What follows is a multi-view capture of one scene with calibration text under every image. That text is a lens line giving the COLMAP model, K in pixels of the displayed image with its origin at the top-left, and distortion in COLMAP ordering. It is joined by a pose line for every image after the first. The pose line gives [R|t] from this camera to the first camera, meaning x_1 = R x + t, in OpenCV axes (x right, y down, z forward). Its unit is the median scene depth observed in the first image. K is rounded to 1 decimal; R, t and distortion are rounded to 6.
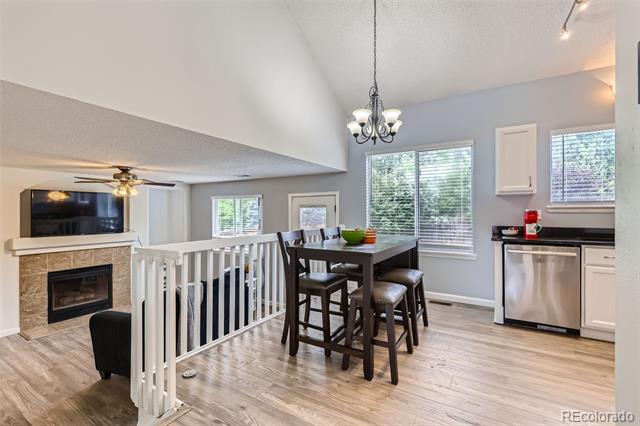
lens RADIAL K [[294.2, 0, 322.9], [0, 294.2, 212.3], [0, 0, 1]] dist [0.000327, -0.000109]
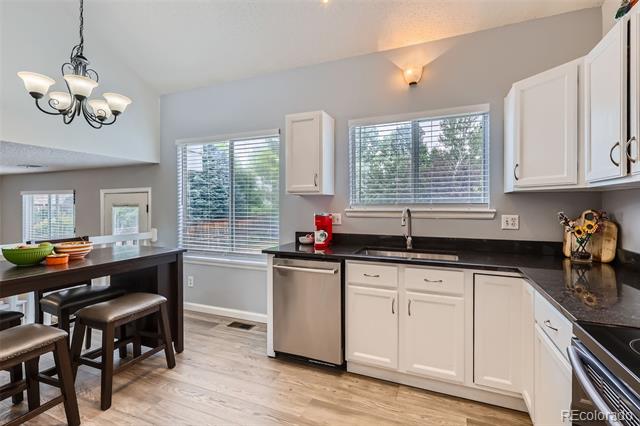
lens RADIAL K [[299.1, 0, 322.4], [0, 299.1, 204.3], [0, 0, 1]] dist [0.004242, 0.000324]
pose [[0.989215, -0.000552, 0.146467, 0.601034], [0.000721, 0.999999, -0.001098, -0.035206], [-0.146466, 0.001192, 0.989215, 0.165824]]
